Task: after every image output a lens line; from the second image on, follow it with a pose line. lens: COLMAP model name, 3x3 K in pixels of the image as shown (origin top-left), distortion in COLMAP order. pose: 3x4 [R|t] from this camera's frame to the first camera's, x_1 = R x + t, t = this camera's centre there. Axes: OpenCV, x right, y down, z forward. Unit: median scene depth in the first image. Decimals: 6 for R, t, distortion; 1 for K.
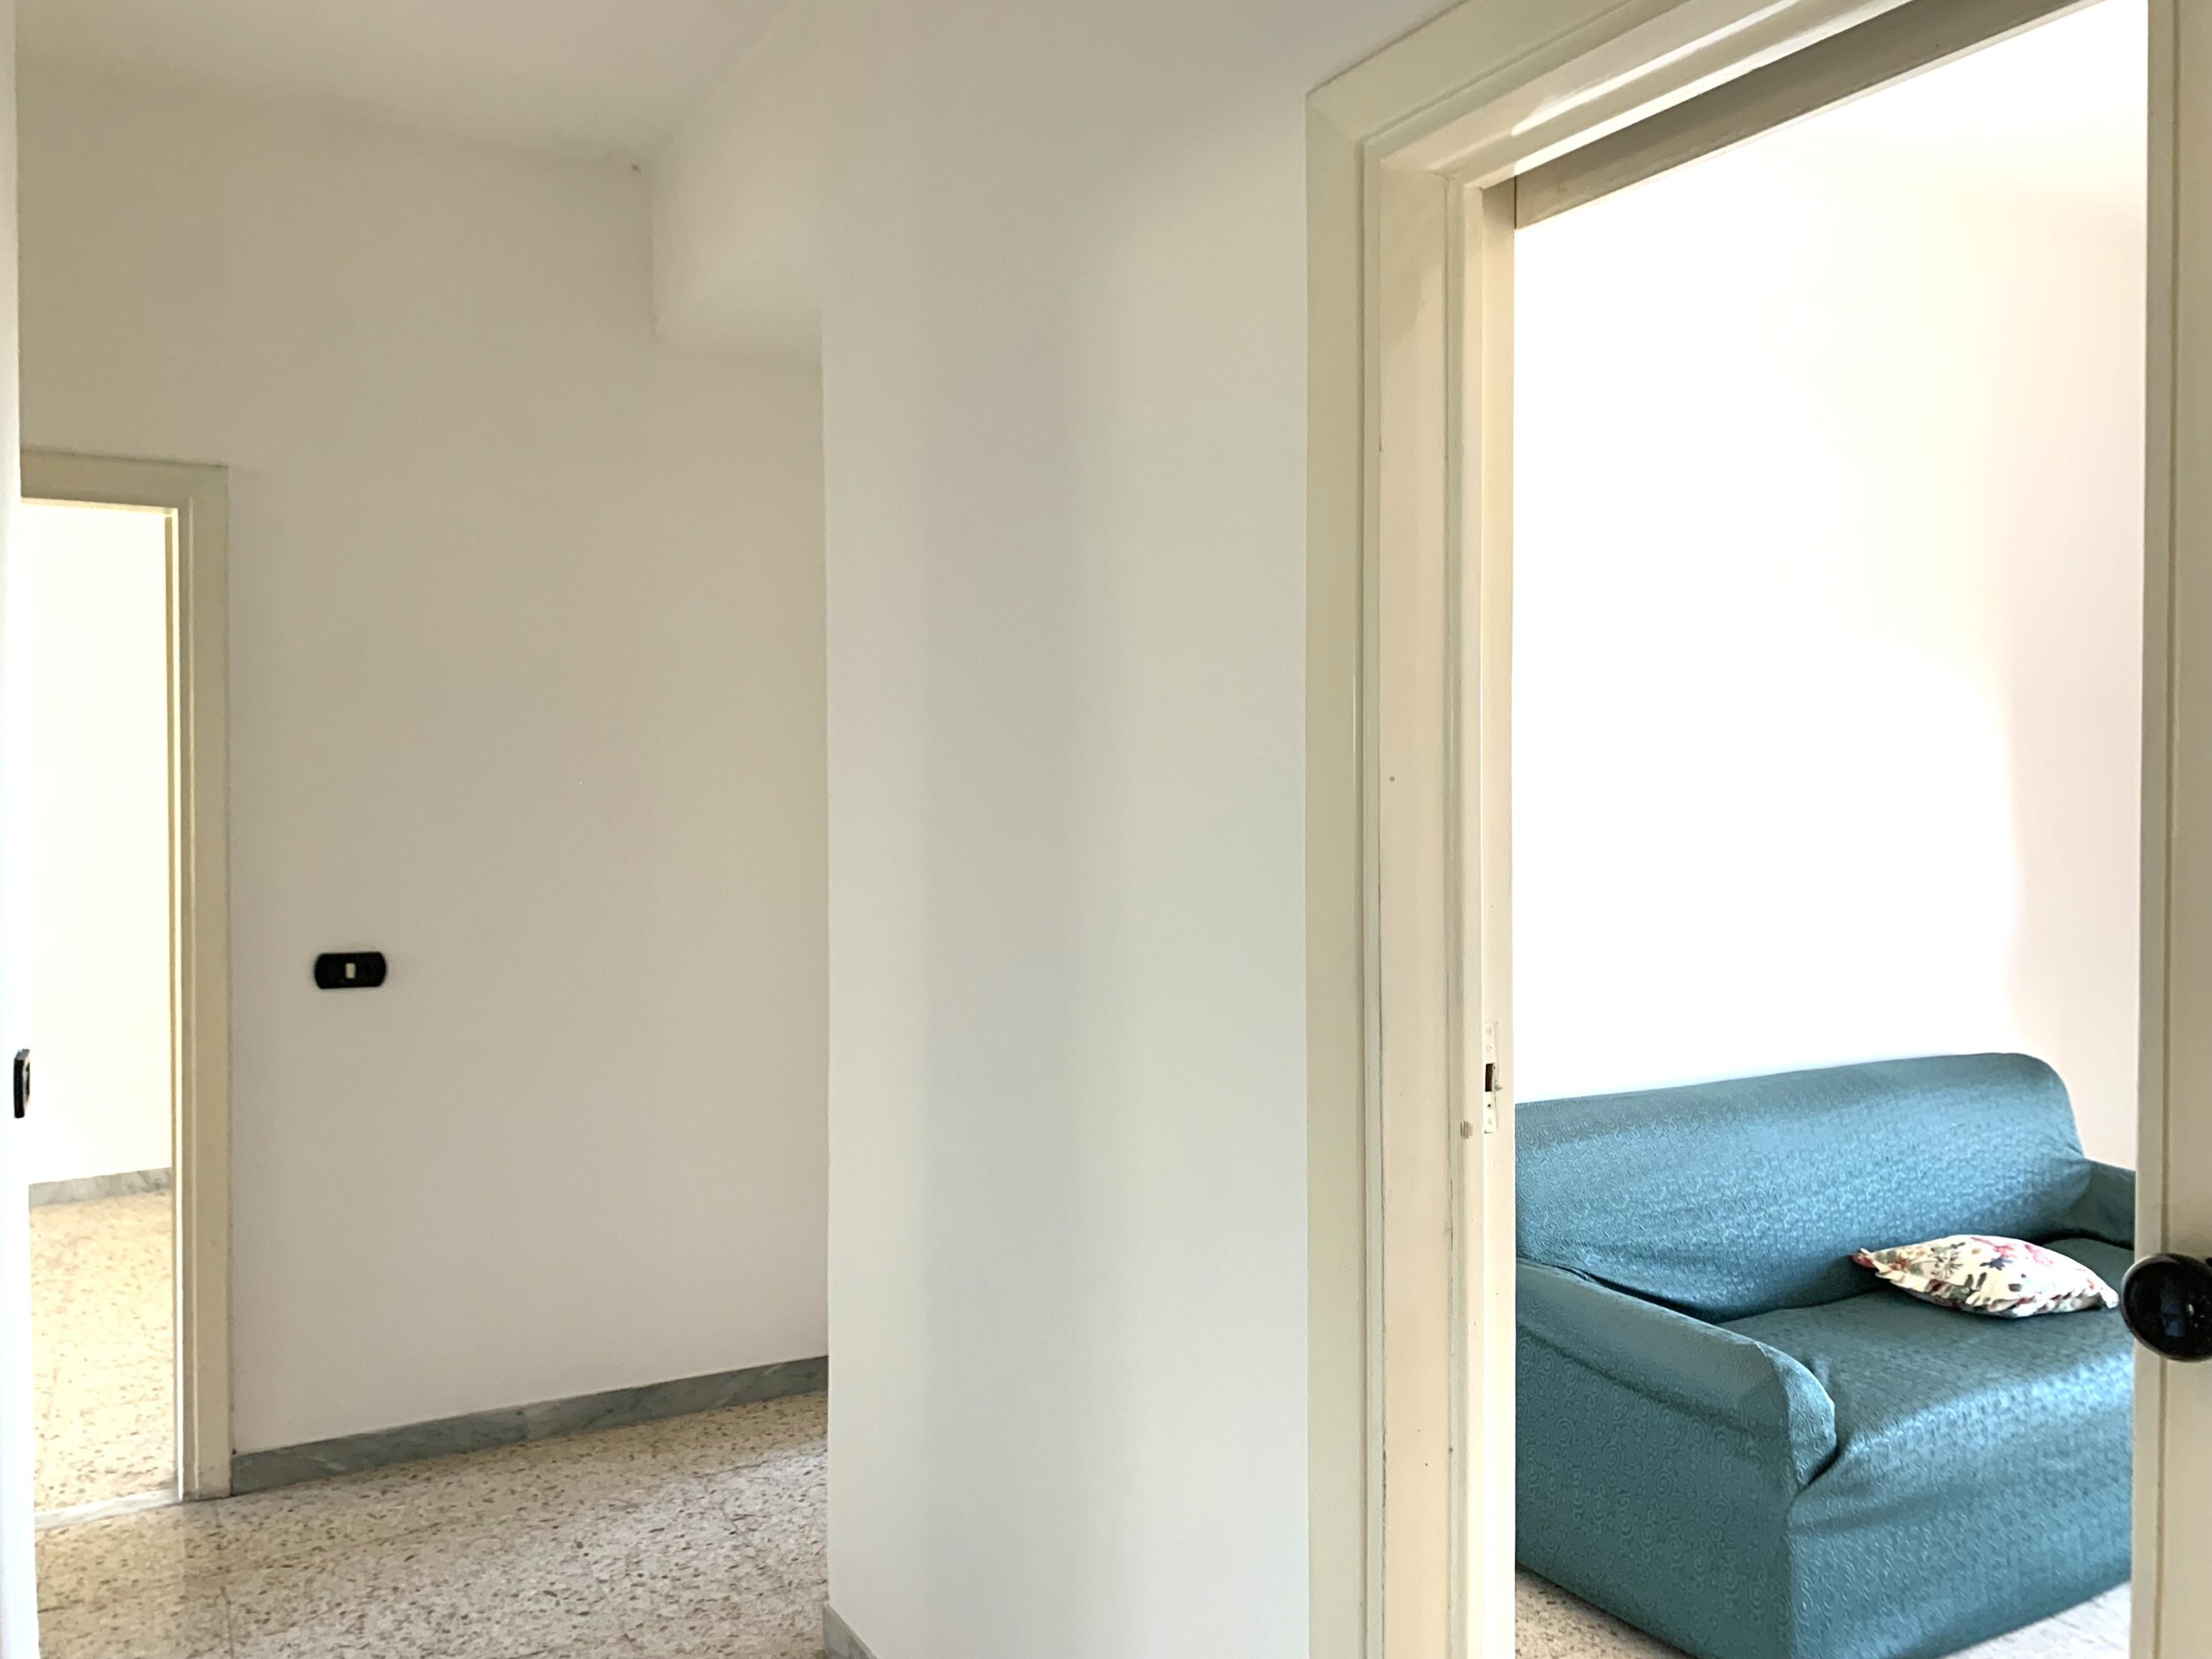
lens RADIAL K [[1741.5, 0, 1106.0], [0, 1741.5, 829.5], [0, 0, 1]] dist [0.046511, -0.034478]
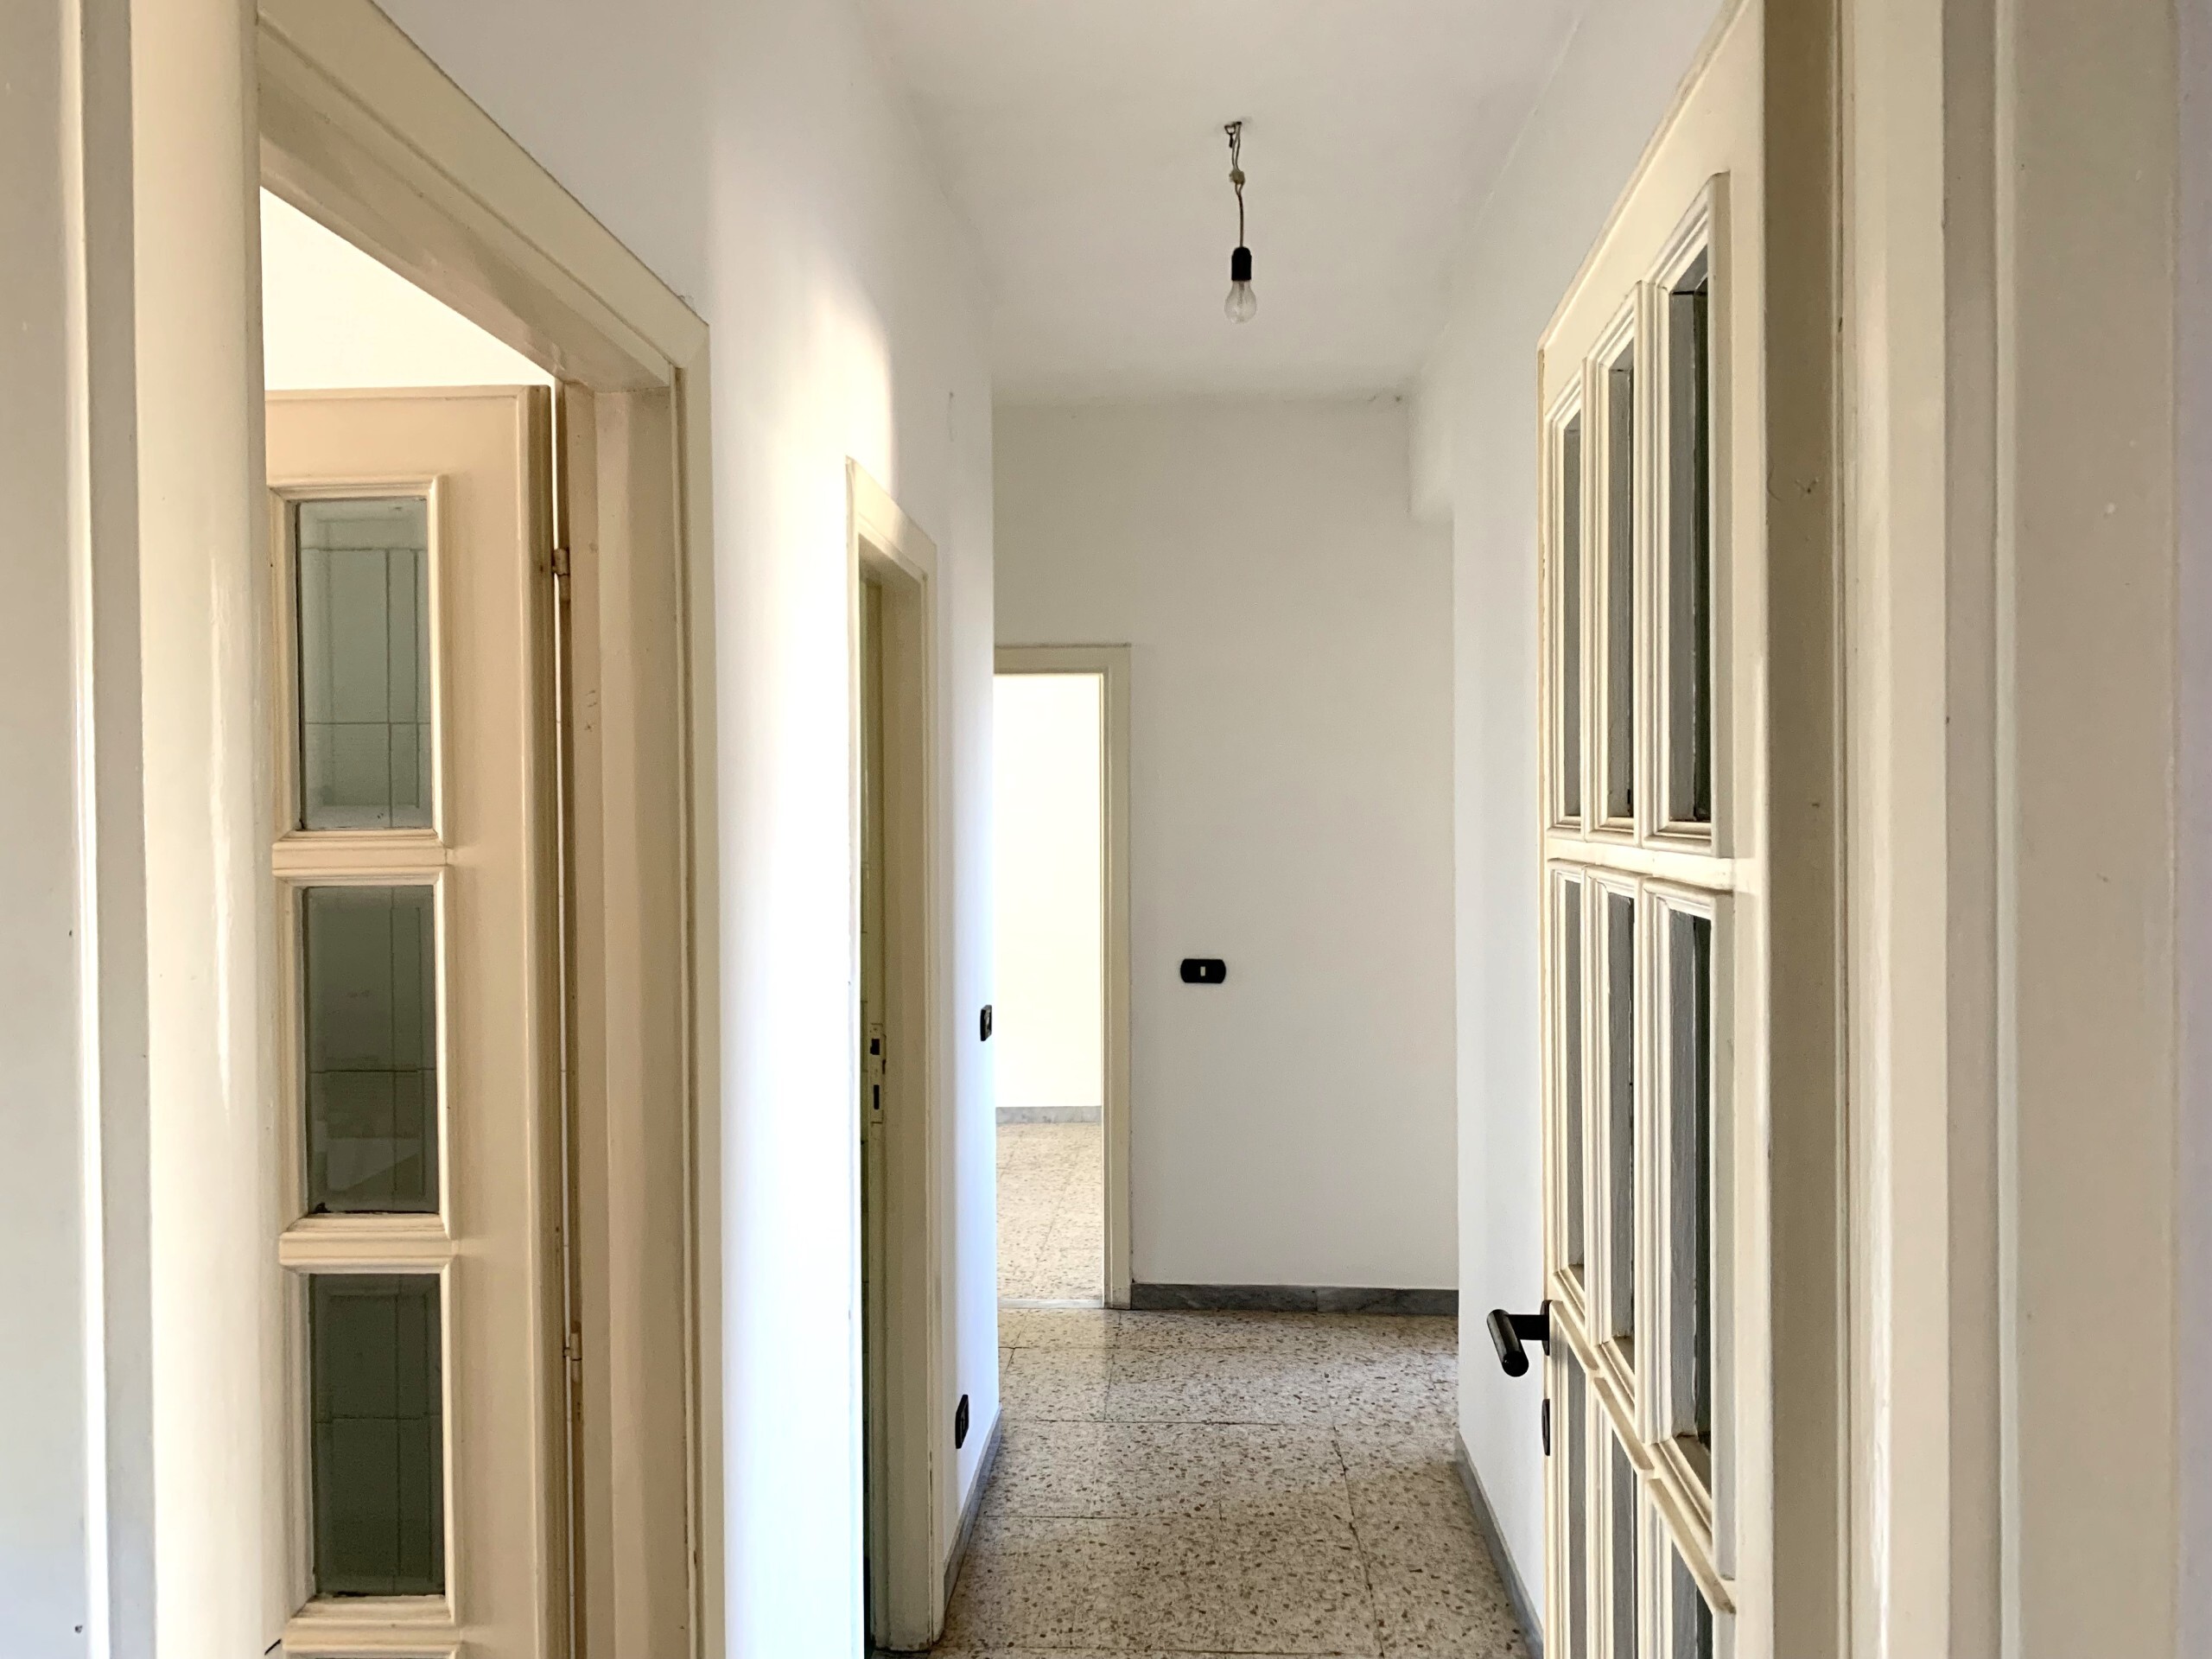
lens RADIAL K [[1695.5, 0, 1094.4], [0, 1695.5, 797.9], [0, 0, 1]] dist [0.049769, -0.070413]
pose [[0.844344, -0.007622, -0.535747, 0.282185], [-0.007655, 0.999625, -0.026286, -0.030173], [0.535746, 0.026295, 0.843969, -0.289073]]
